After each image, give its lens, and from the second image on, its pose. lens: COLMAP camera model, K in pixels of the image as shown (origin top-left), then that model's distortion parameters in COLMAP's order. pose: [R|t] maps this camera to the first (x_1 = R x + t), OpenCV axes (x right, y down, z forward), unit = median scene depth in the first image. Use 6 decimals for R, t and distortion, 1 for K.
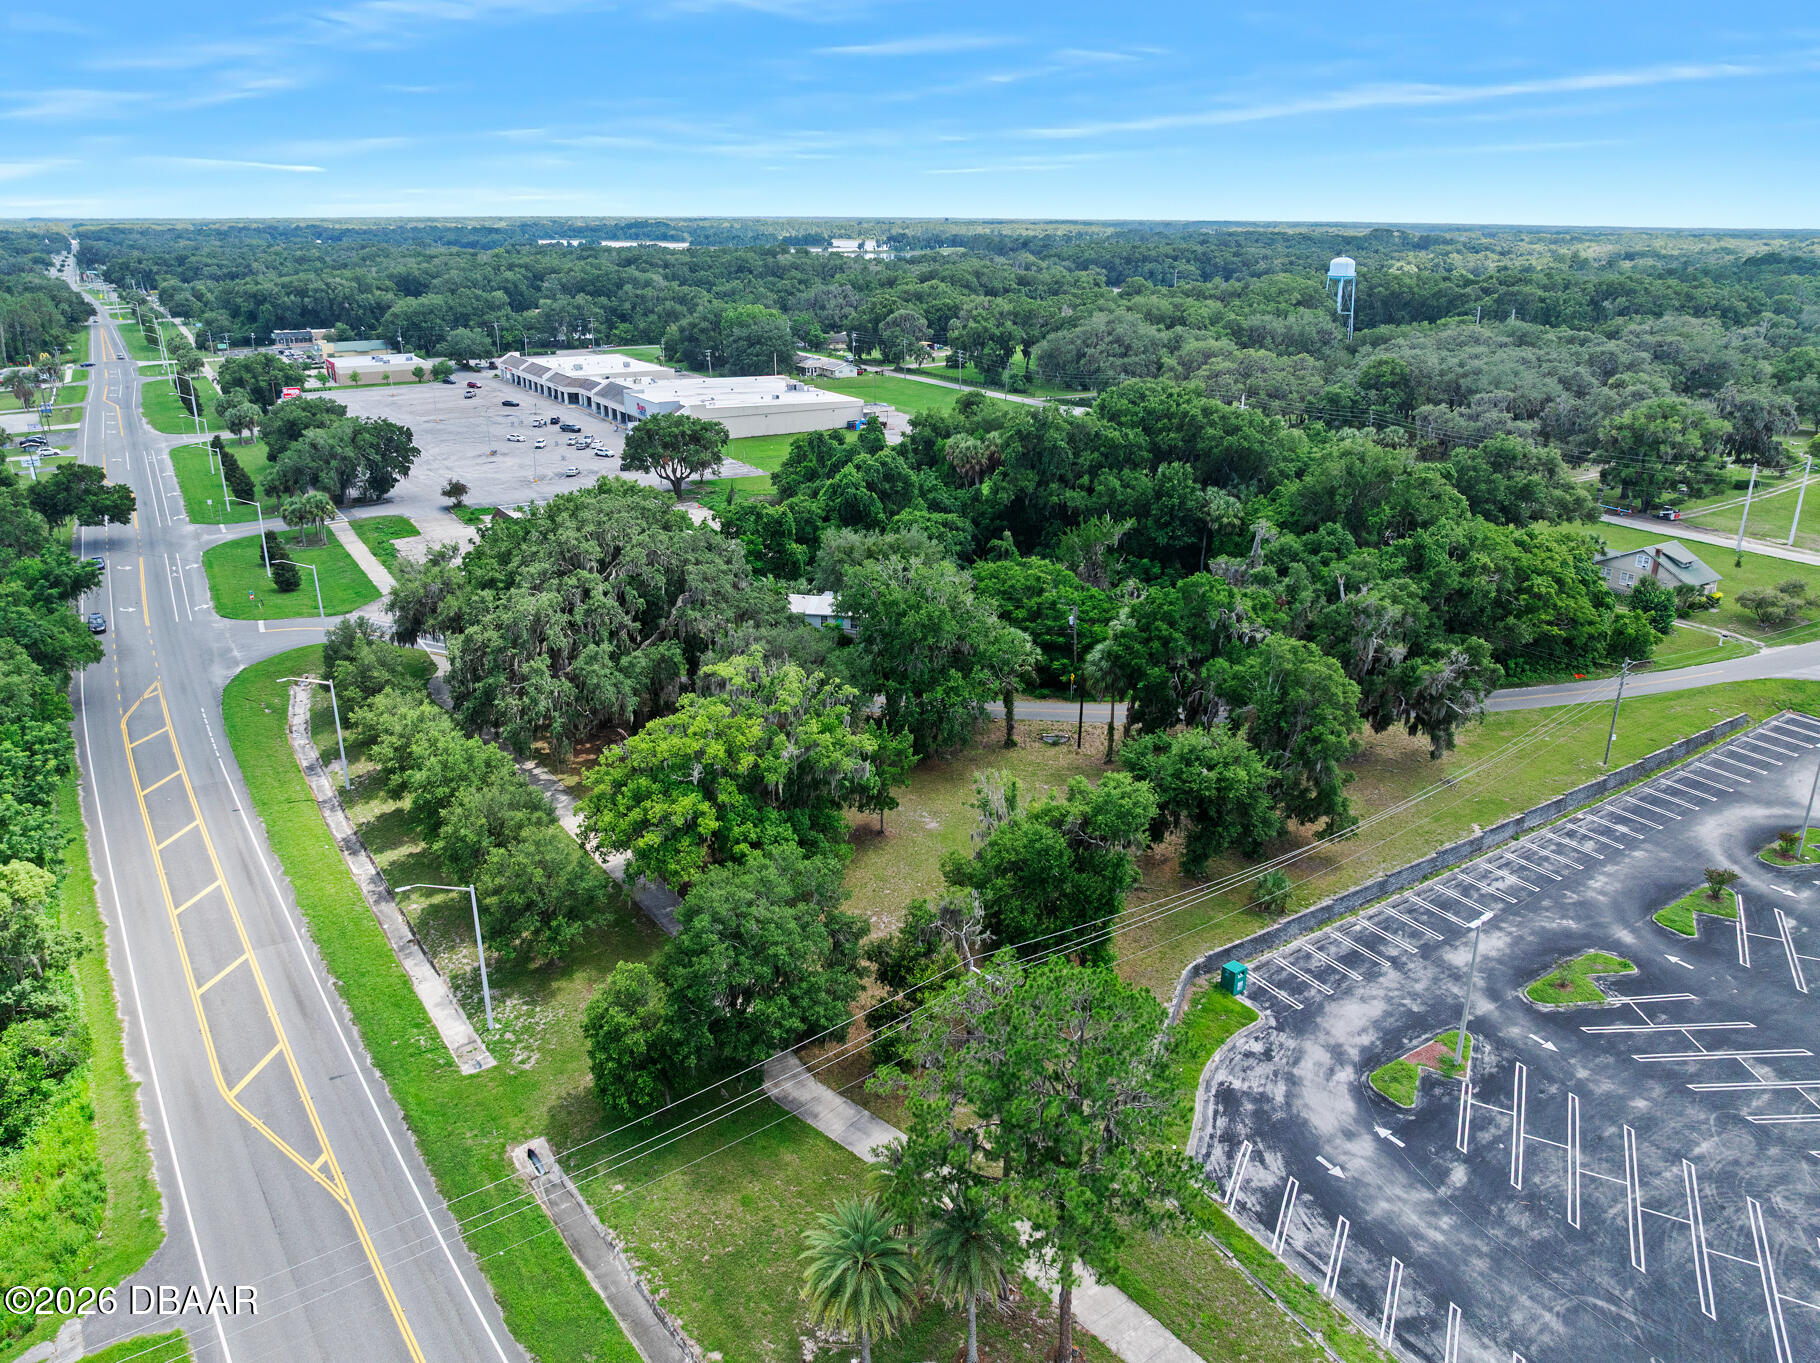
lens RADIAL K [[1279.0, 0, 911.7], [0, 1279.0, 675.2], [0, 0, 1]] dist [-0.037214, 0.002271]
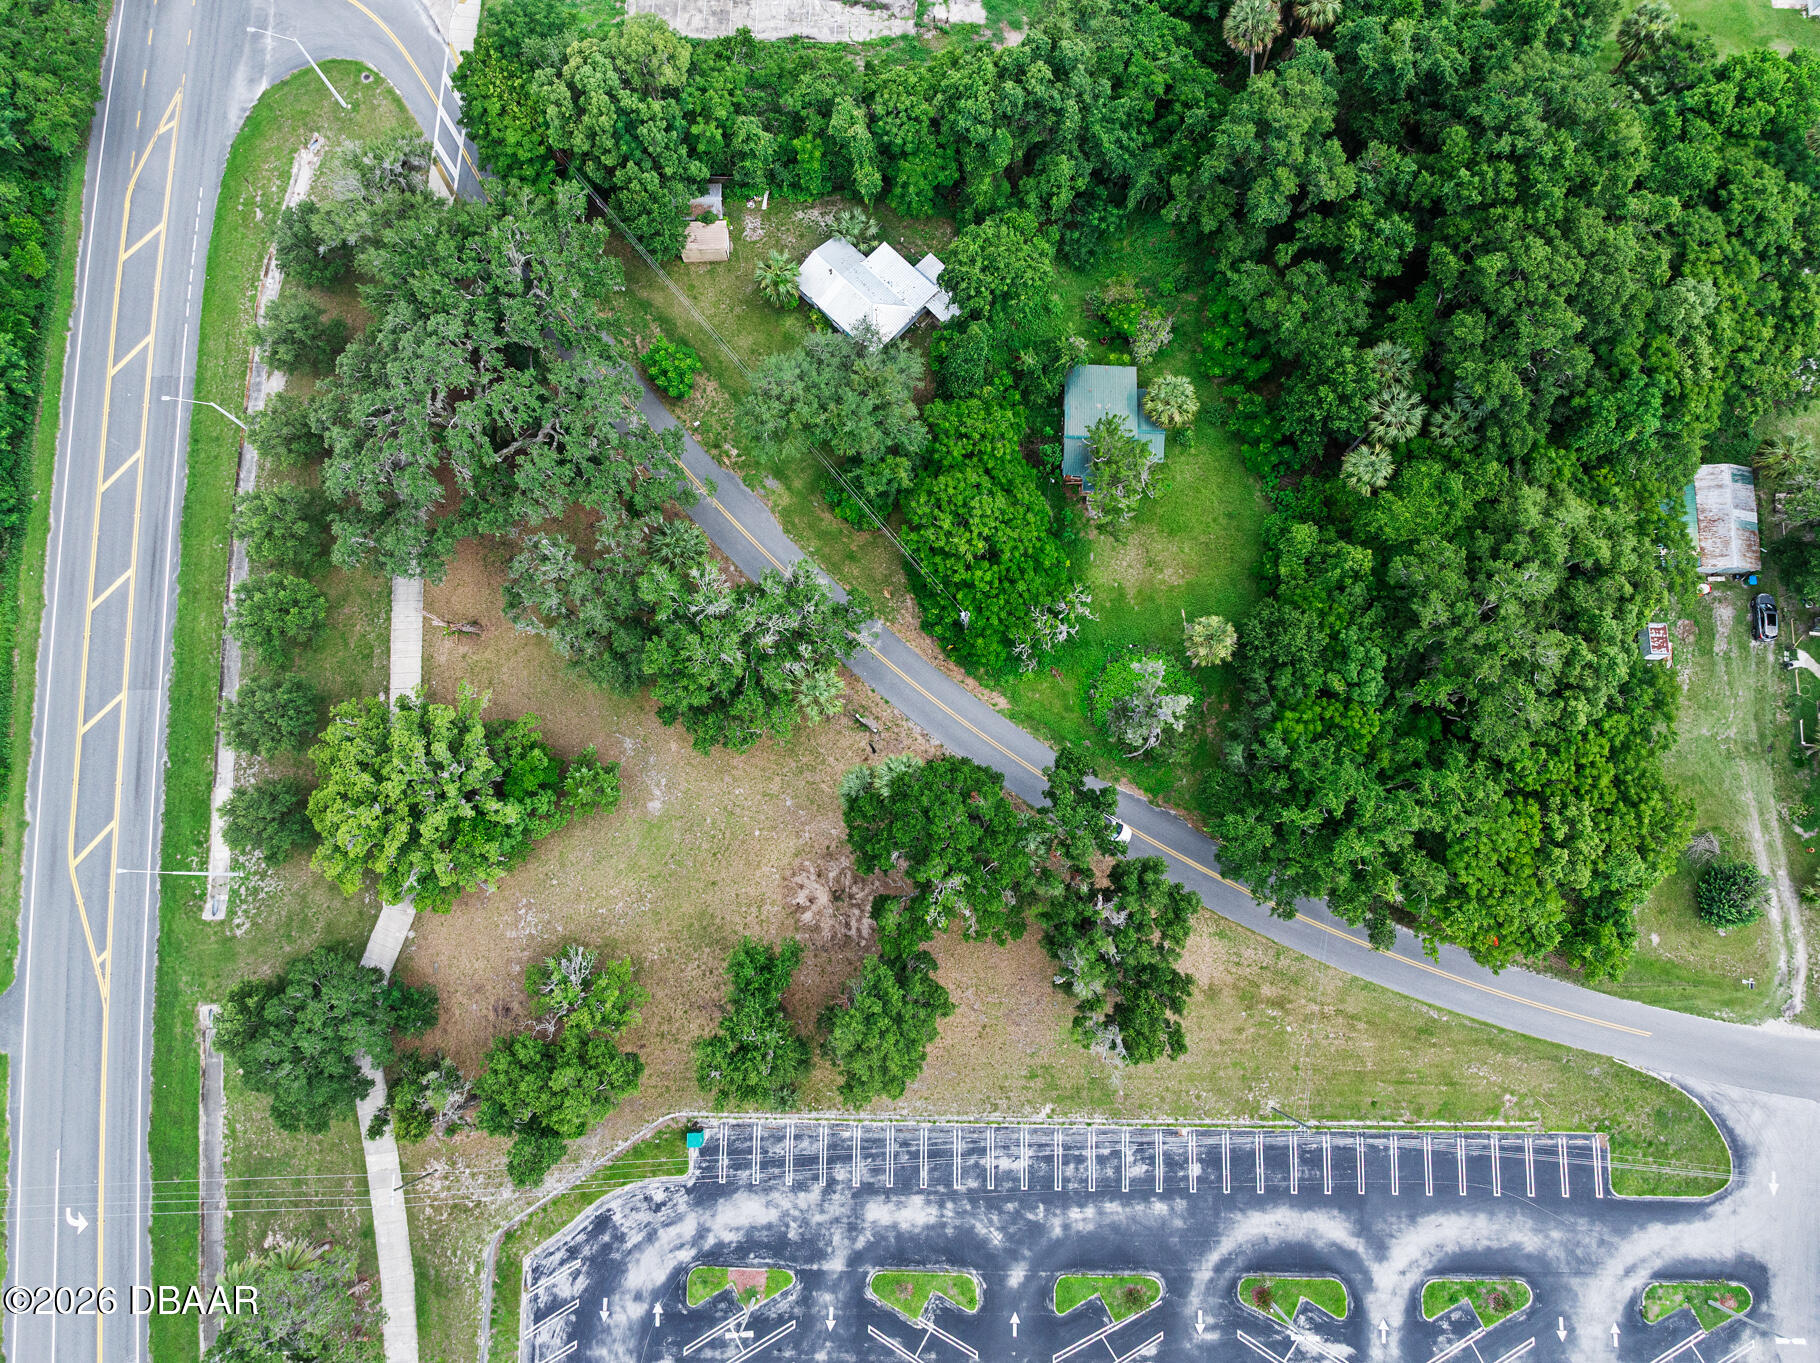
lens RADIAL K [[1272.8, 0, 912.4], [0, 1272.8, 658.3], [0, 0, 1]] dist [-0.061929, 0.036685]
pose [[0.832964, 0.545379, -0.093456, 0.288816], [-0.192988, 0.444637, 0.874673, -1.151135], [0.518582, -0.710535, 0.475618, 0.844878]]
